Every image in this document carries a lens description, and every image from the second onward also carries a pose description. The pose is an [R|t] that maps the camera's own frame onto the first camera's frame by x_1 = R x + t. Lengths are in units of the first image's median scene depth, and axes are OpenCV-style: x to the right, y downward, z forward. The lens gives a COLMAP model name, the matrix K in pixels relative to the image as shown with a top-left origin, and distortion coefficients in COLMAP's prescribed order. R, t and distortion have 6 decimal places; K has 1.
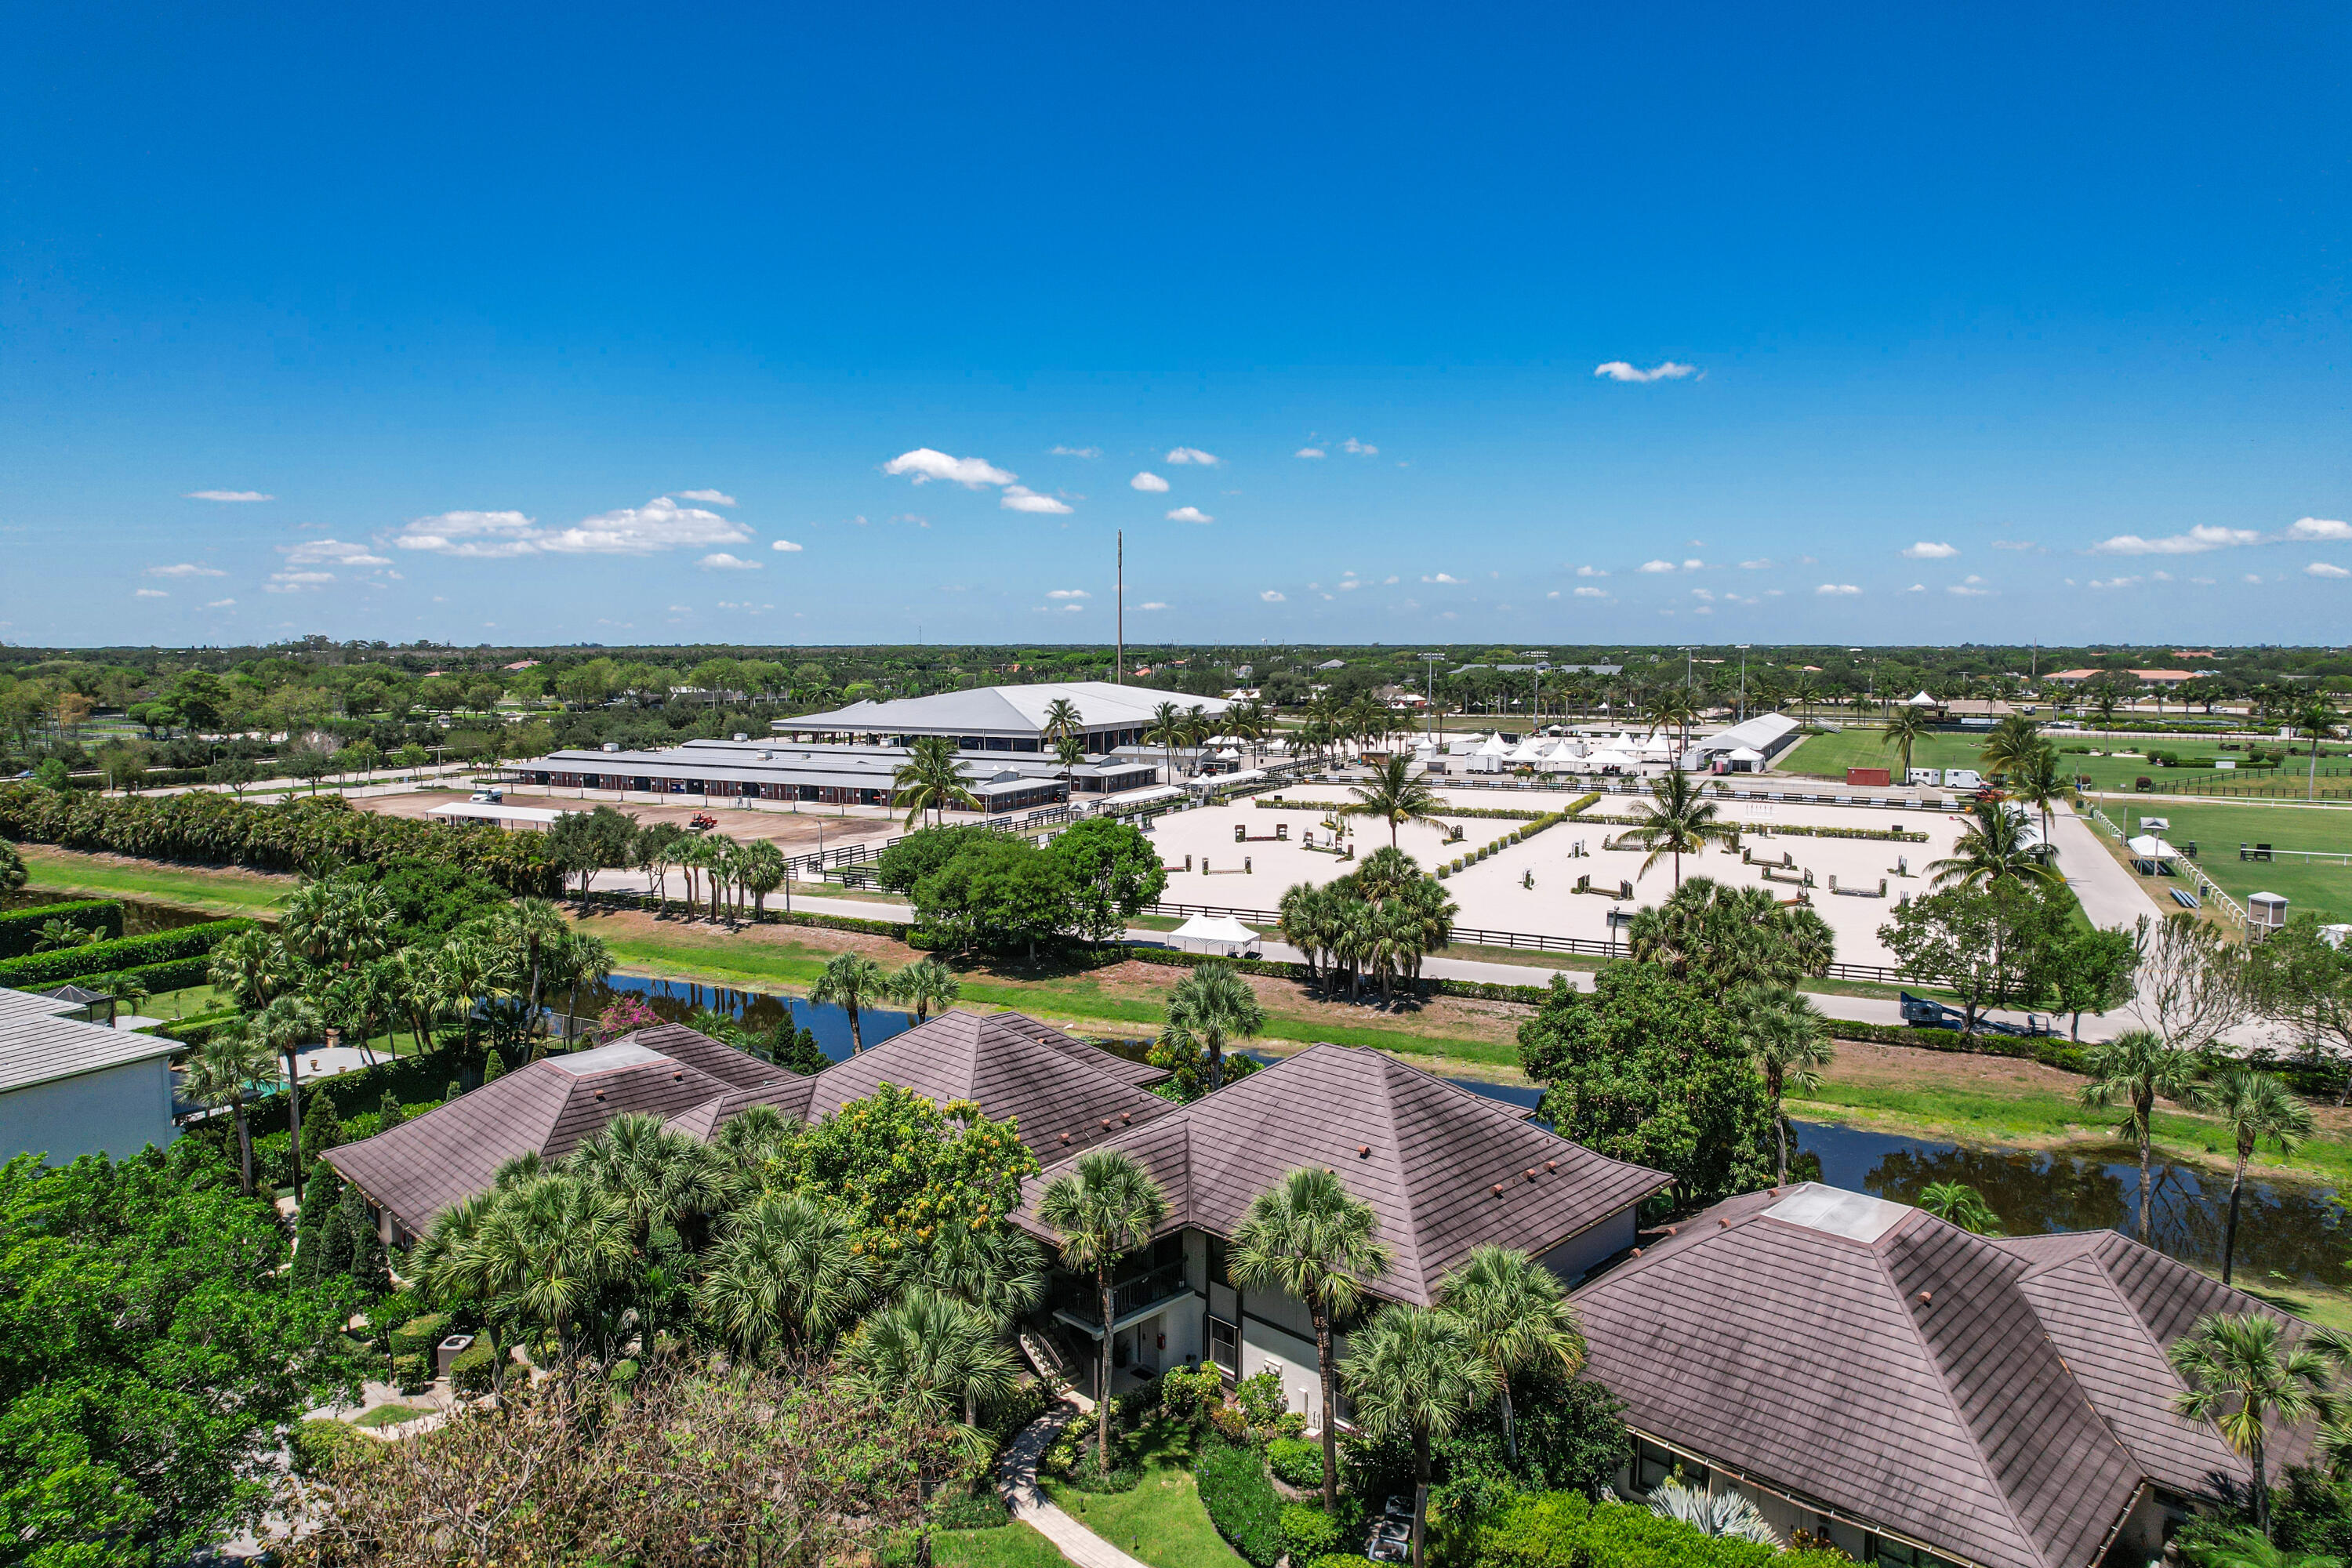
lens RADIAL K [[1517.4, 0, 1184.1], [0, 1517.4, 781.5], [0, 0, 1]] dist [-0.073416, 0.066251]
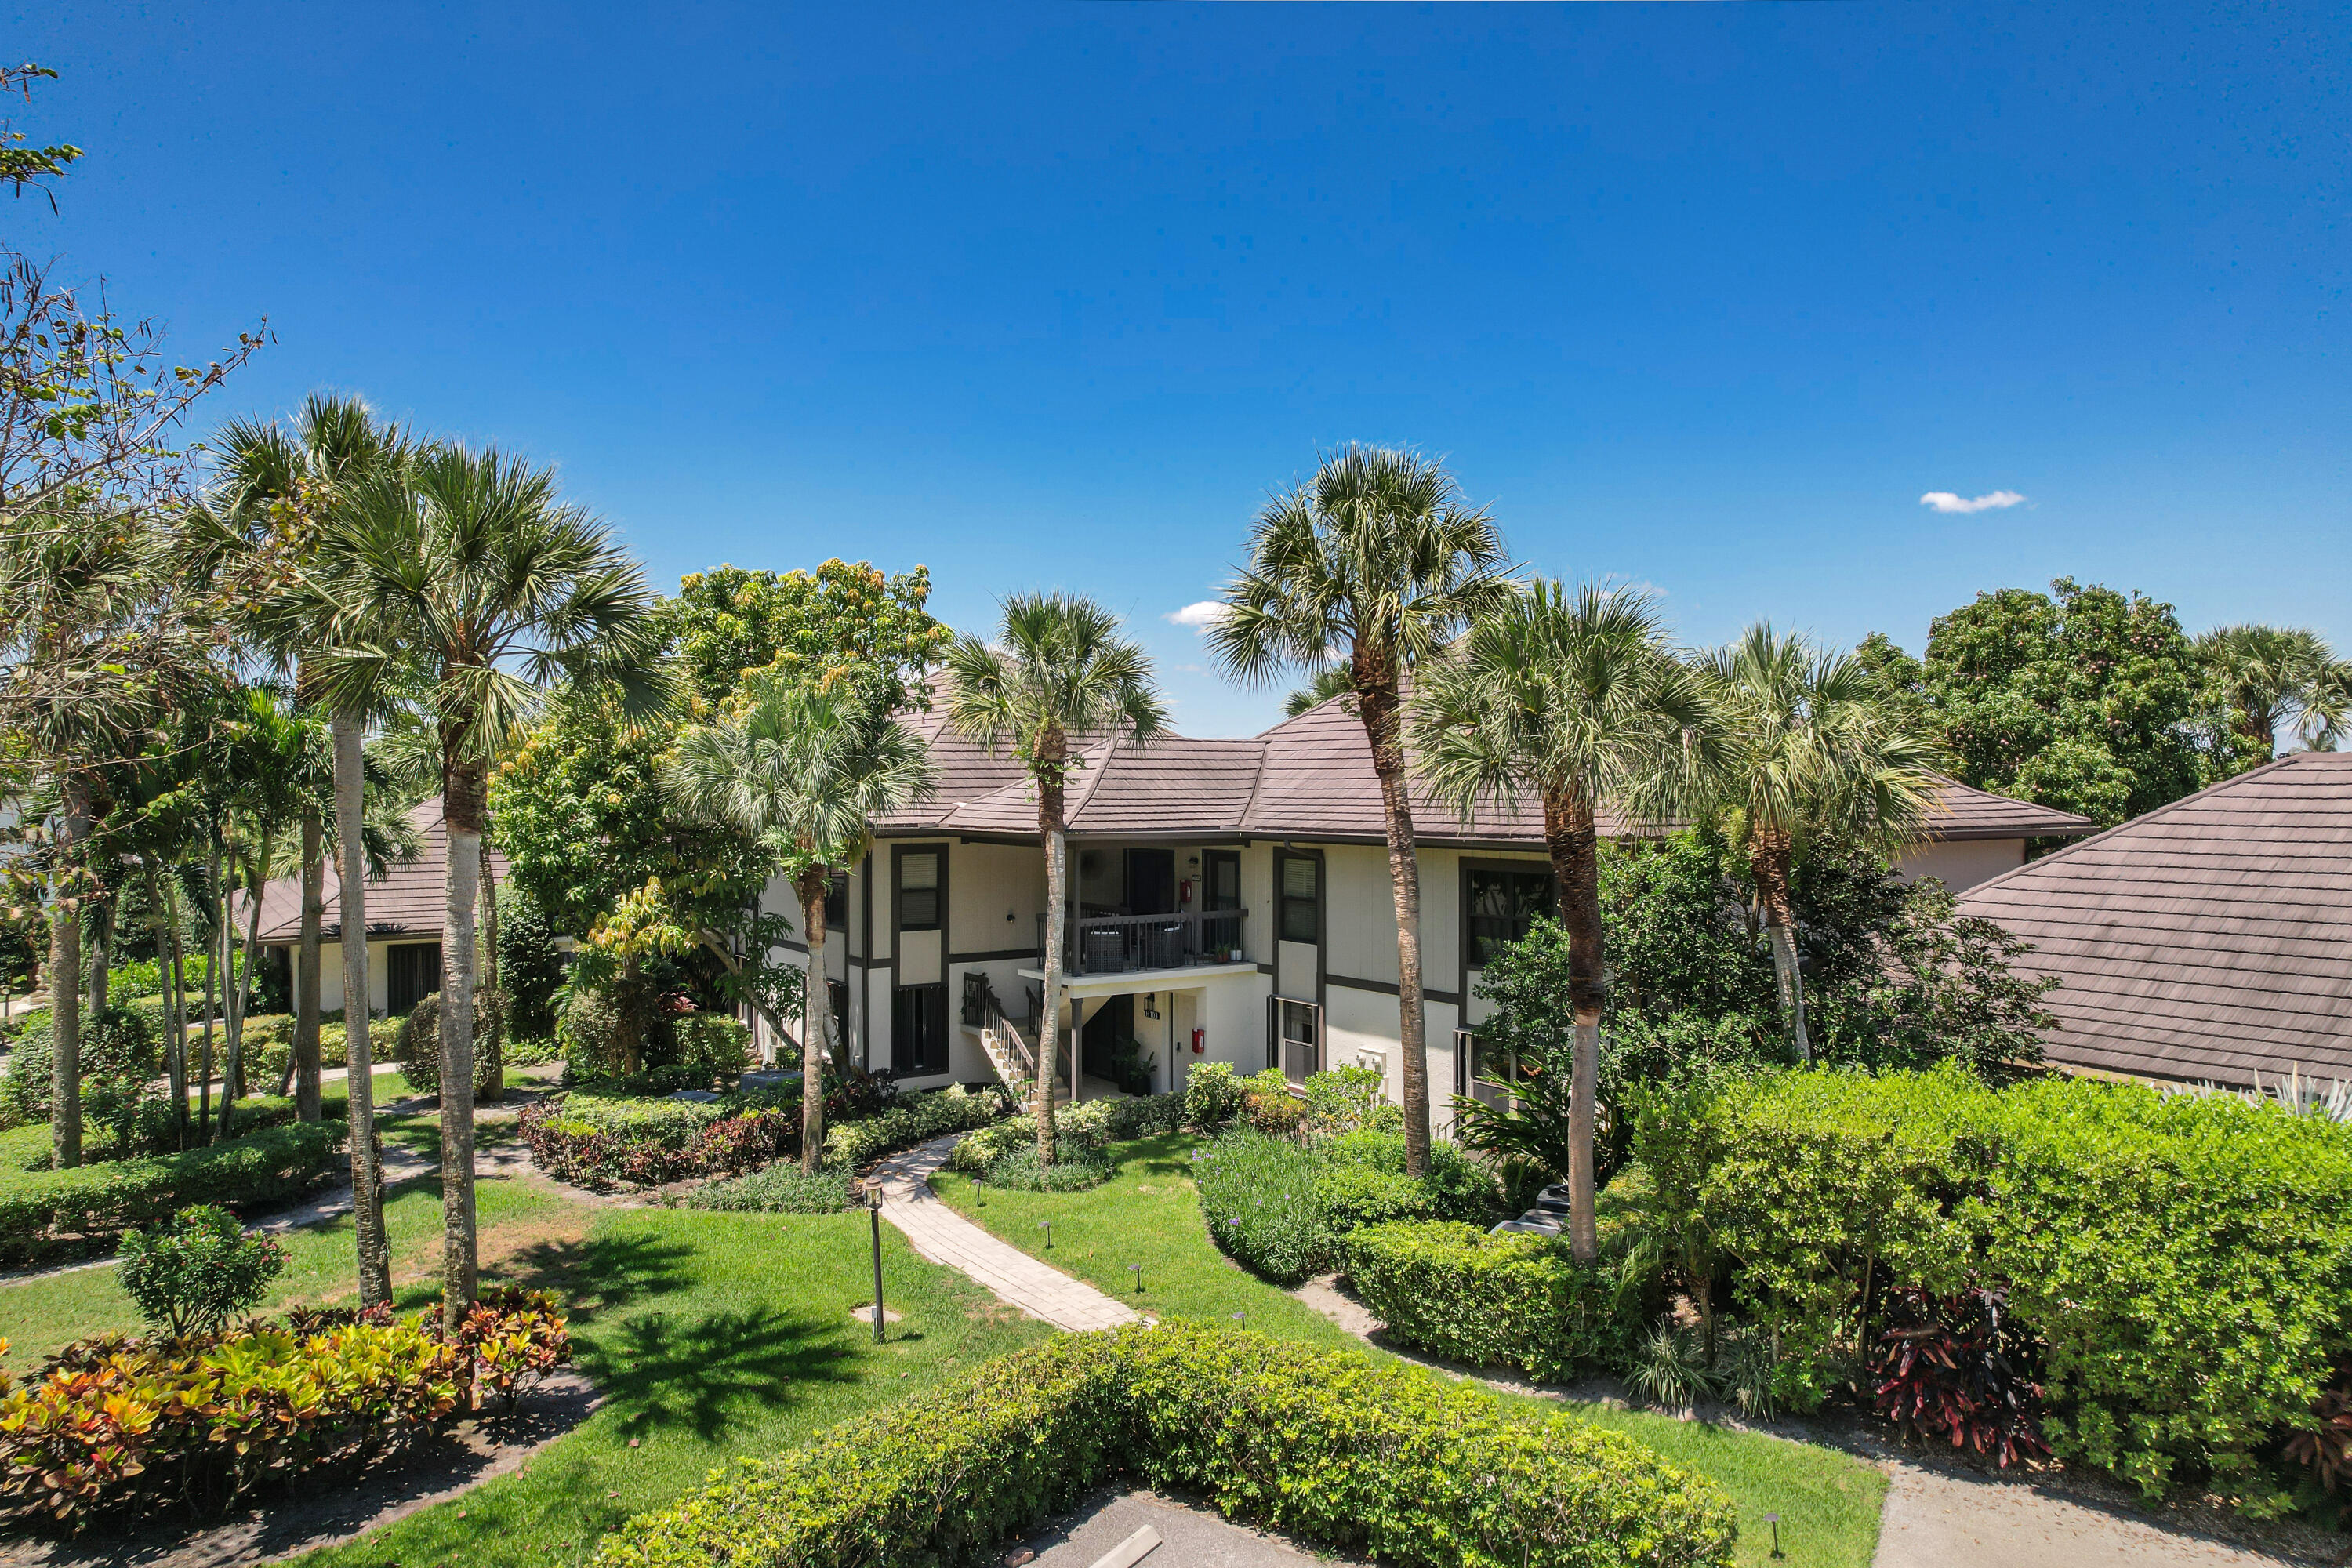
lens RADIAL K [[1530.6, 0, 1173.9], [0, 1530.6, 772.8], [0, 0, 1]] dist [-0.023373, -0.002933]
pose [[0.981669, -0.002093, -0.190584, 0.096774], [-0.018220, 0.994330, -0.104768, 0.341654], [0.189722, 0.106320, 0.976064, 0.394896]]
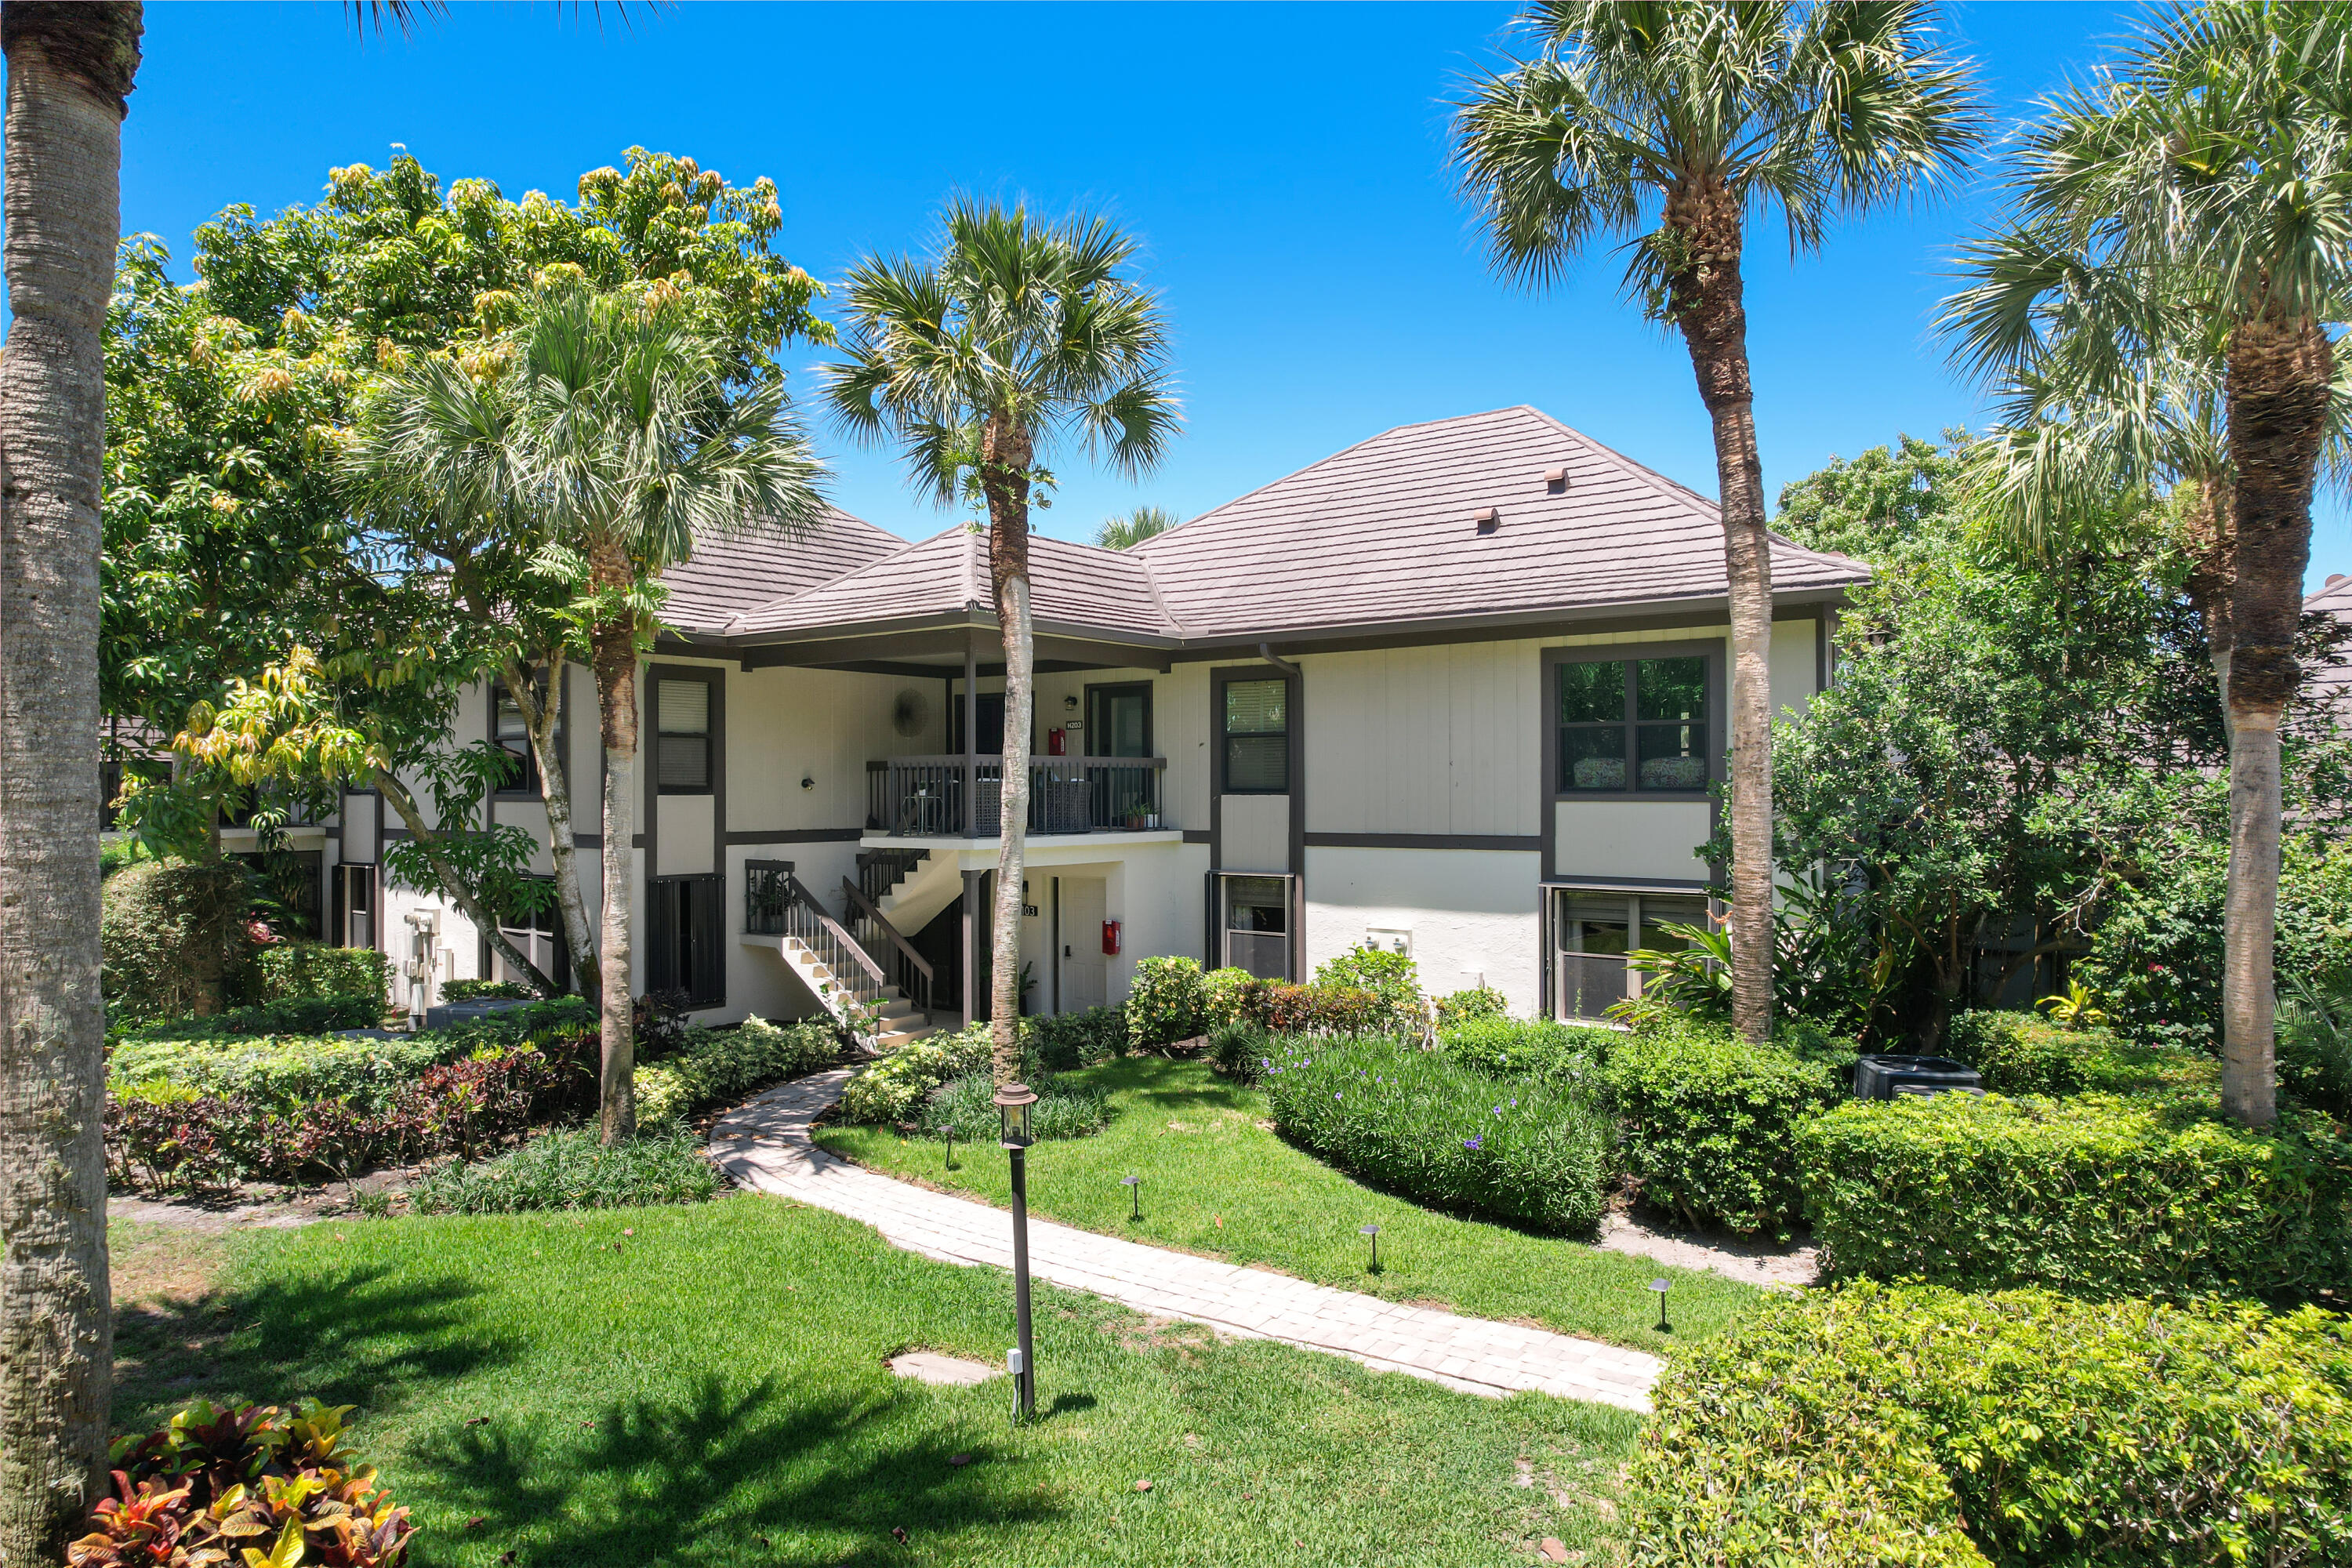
lens RADIAL K [[1517.4, 0, 1184.1], [0, 1517.4, 781.5], [0, 0, 1]] dist [-0.073416, 0.066251]
pose [[0.991519, -0.002276, 0.129942, -0.053186], [0.015831, 0.994516, -0.103382, 0.386855], [-0.128994, 0.104562, 0.986117, 0.579244]]
